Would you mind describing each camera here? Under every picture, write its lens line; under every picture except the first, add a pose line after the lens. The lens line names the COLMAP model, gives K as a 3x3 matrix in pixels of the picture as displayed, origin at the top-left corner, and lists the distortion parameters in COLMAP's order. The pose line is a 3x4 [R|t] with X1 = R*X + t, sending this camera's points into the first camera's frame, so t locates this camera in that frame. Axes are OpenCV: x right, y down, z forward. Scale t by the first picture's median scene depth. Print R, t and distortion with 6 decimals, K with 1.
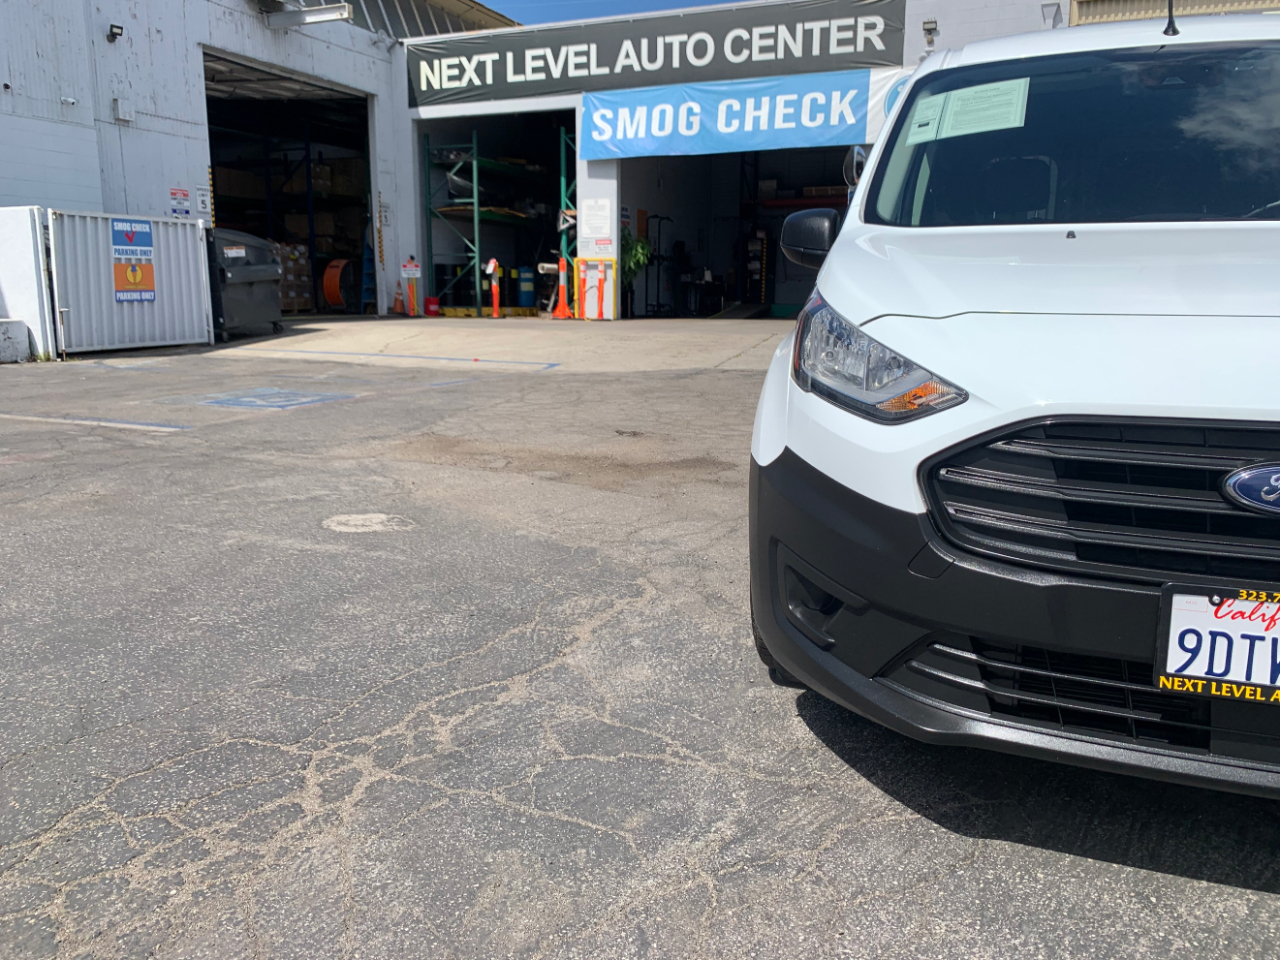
lens RADIAL K [[995.1, 0, 666.1], [0, 995.1, 454.7], [0, 0, 1]] dist [0.011012, -0.008611]
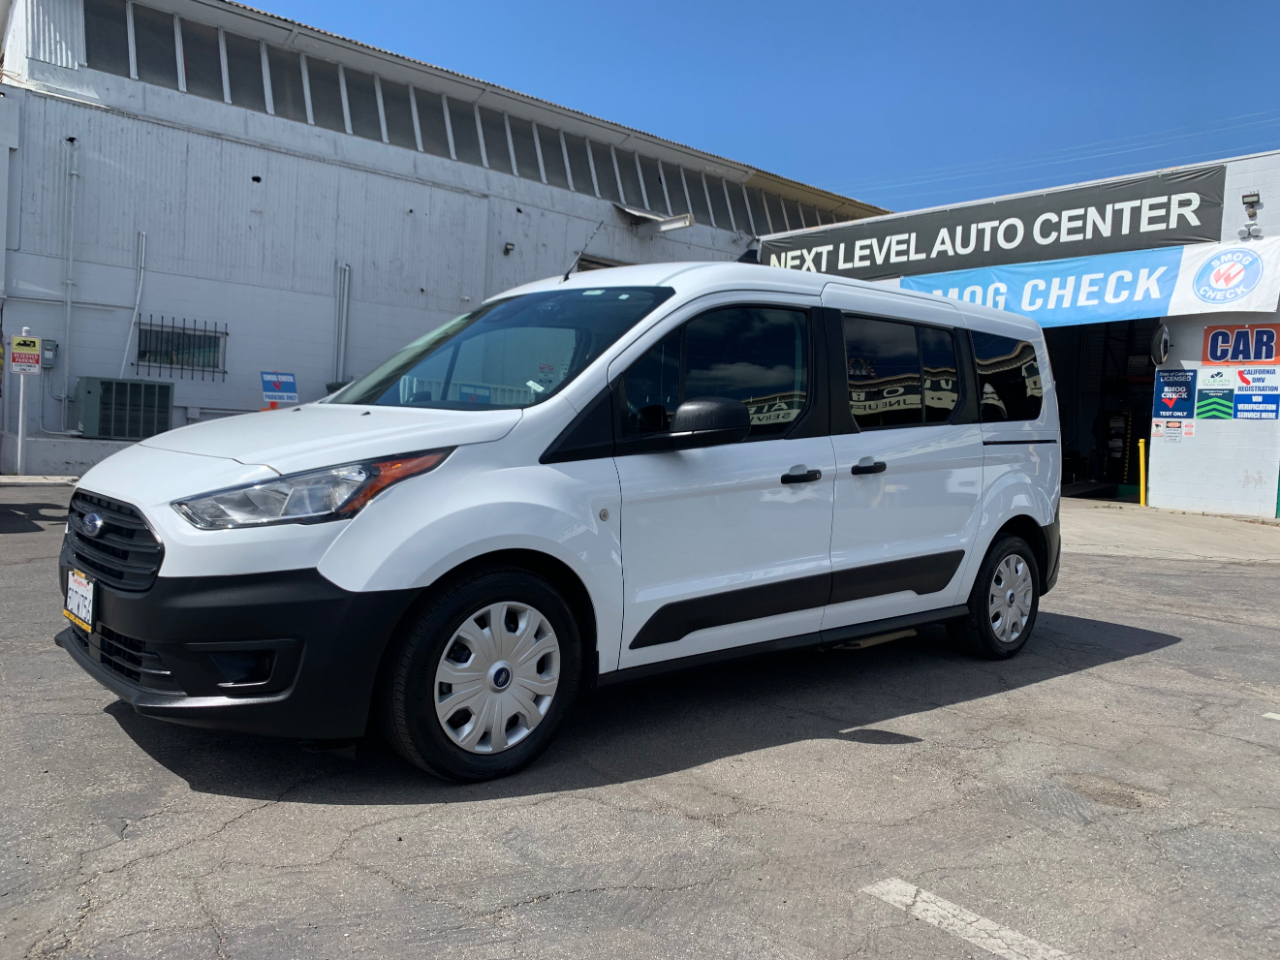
lens RADIAL K [[983.5, 0, 640.8], [0, 983.5, 464.2], [0, 0, 1]] dist [-0.001020, -0.001305]
pose [[0.885126, 0.056665, -0.461888, 0.177189], [-0.126913, 0.984327, -0.122447, 0.000976], [0.447710, 0.167001, 0.878445, -0.023557]]
